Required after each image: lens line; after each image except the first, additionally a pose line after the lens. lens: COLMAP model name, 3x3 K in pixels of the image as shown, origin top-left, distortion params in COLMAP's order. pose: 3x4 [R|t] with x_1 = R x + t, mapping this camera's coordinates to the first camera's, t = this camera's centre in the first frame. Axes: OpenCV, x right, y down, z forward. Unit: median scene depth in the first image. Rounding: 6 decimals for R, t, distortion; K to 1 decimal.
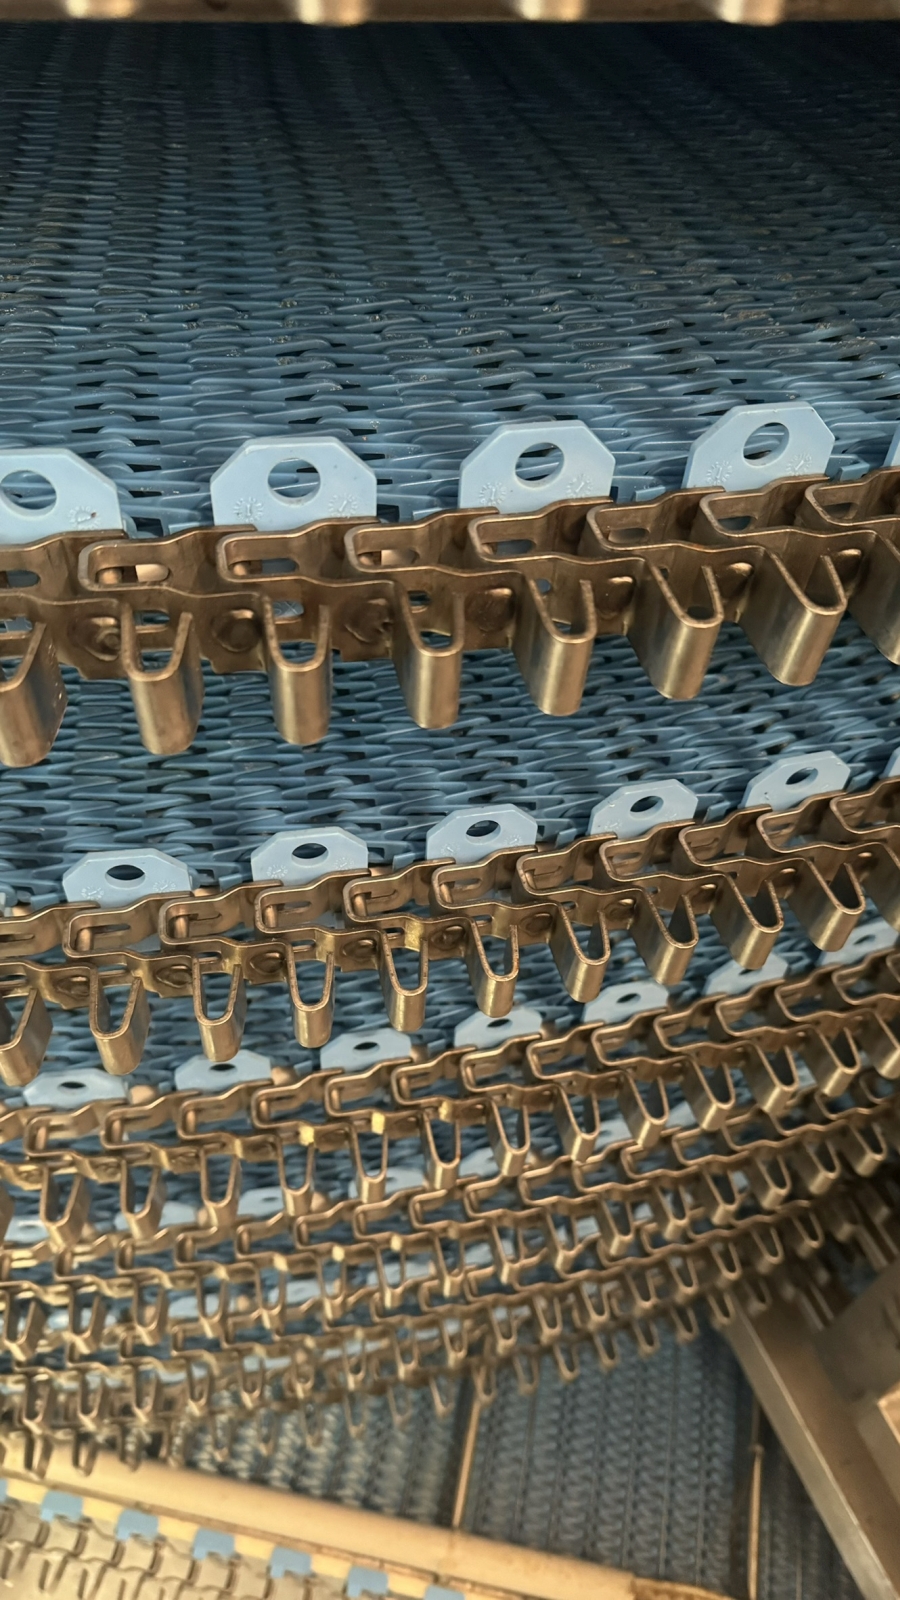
lens RADIAL K [[1124.1, 0, 440.9], [0, 1124.1, 798.5], [0, 0, 1]] dist [-0.005625, -0.003198]
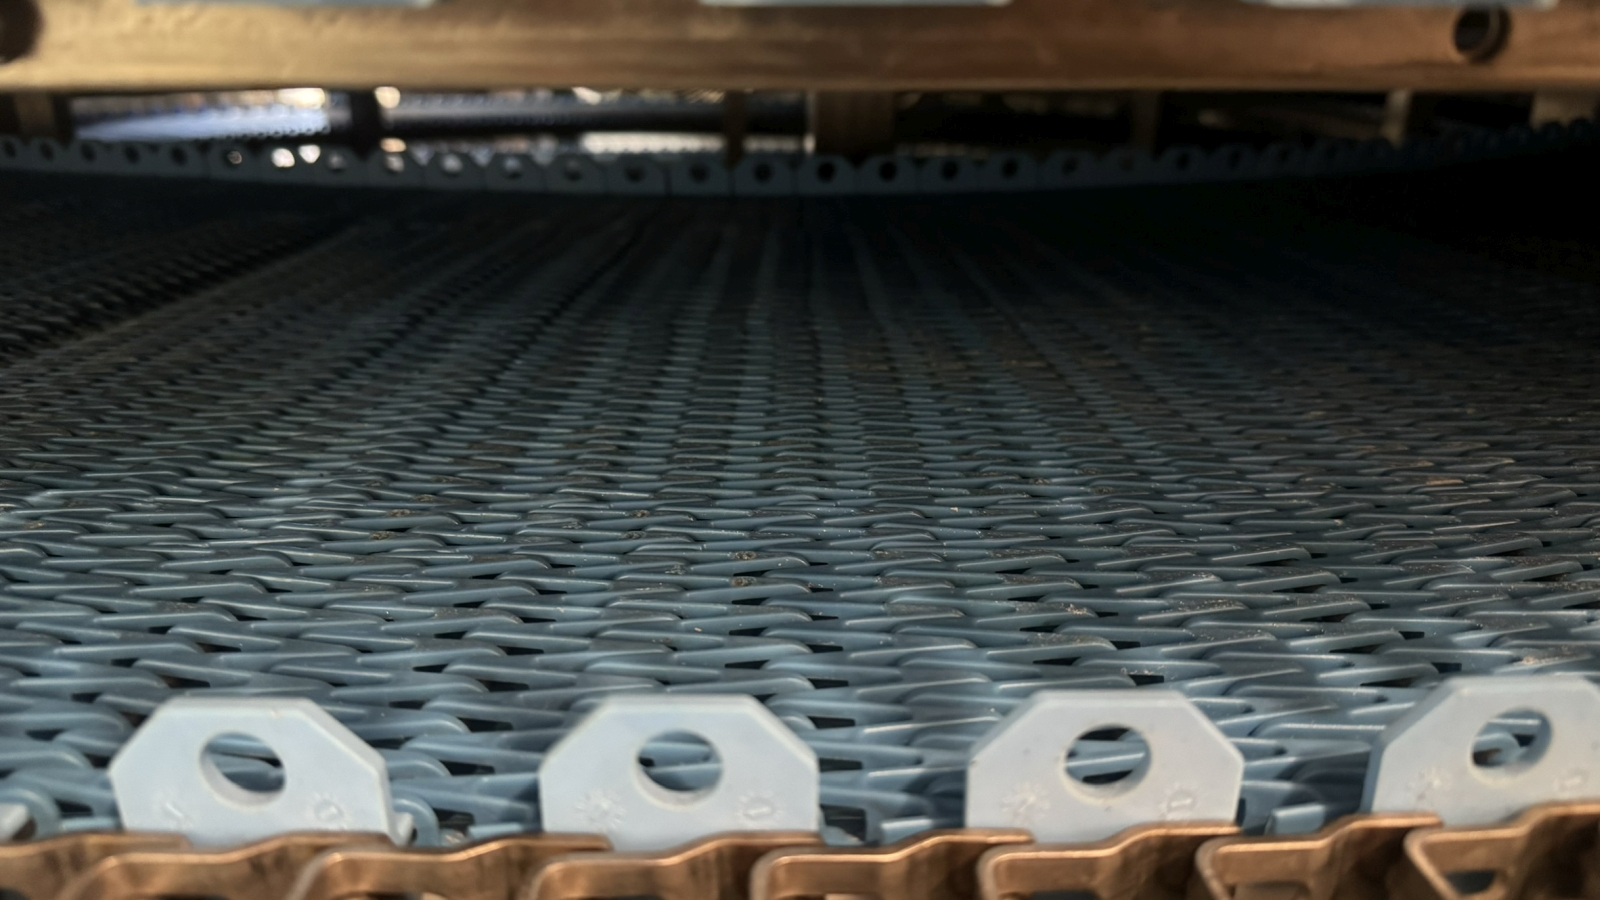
lens RADIAL K [[1124.1, 0, 800.8], [0, 1124.1, 444.0], [0, 0, 1]] dist [-0.005625, -0.003198]
pose [[0.983683, 0.014435, -0.179328, 0.032354], [-0.099565, 0.873894, -0.475812, -0.139960], [0.149845, 0.485903, 0.861072, 0.374402]]
